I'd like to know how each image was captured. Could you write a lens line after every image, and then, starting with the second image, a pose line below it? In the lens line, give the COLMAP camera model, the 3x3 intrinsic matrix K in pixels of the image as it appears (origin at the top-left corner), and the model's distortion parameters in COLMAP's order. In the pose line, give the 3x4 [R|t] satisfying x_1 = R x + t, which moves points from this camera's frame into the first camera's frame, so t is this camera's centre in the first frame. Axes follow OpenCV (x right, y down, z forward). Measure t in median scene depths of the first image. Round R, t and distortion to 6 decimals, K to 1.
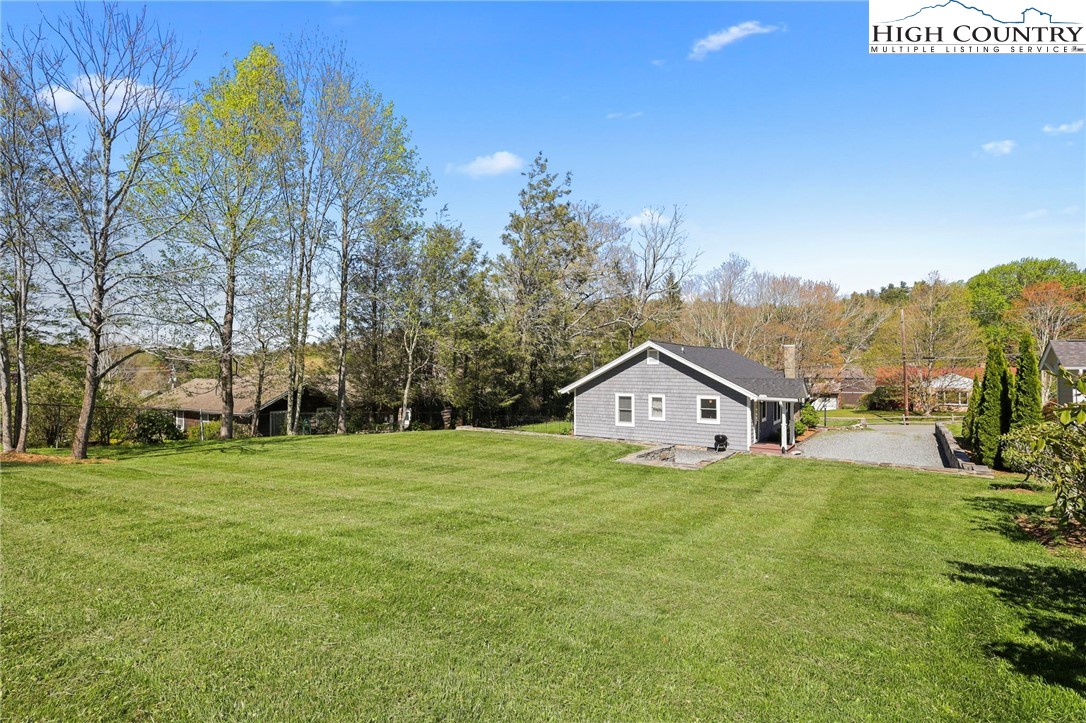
lens RADIAL K [[519.9, 0, 542.8], [0, 519.9, 362.8], [0, 0, 1]] dist [0.007484, 0.002047]
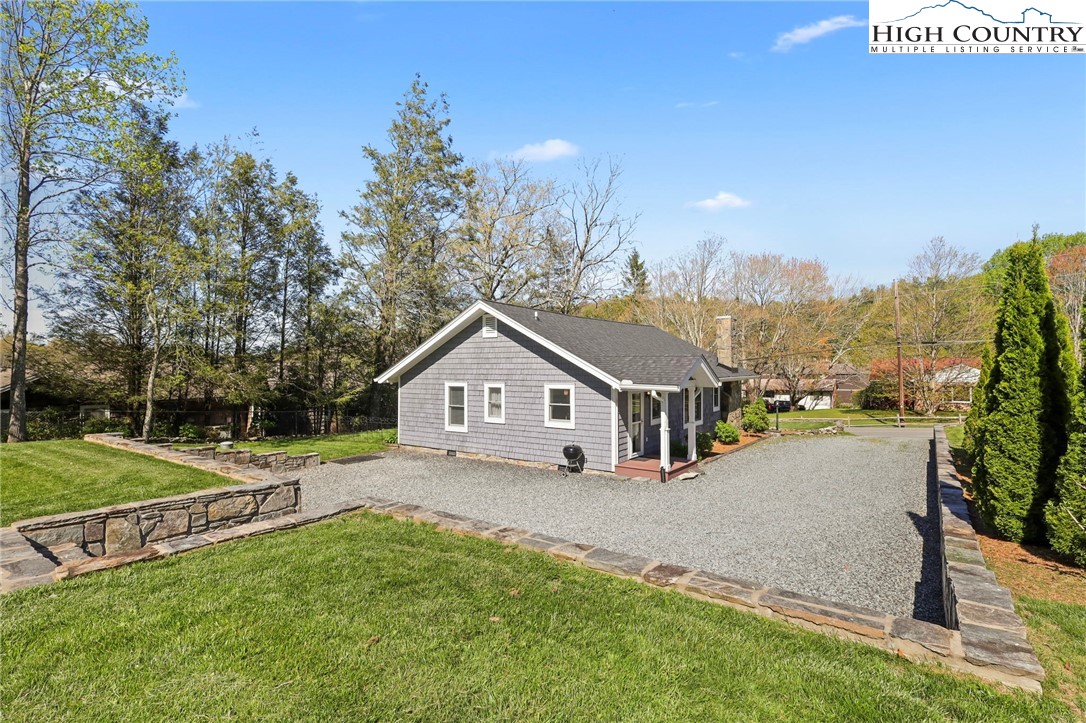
lens RADIAL K [[519.9, 0, 543.6], [0, 519.9, 365.2], [0, 0, 1]] dist [0.007484, 0.002047]
pose [[0.999865, -0.001887, -0.016339, 0.284028], [0.001940, 0.999993, 0.003237, 0.035438], [0.016333, -0.003268, 0.999861, 0.336162]]
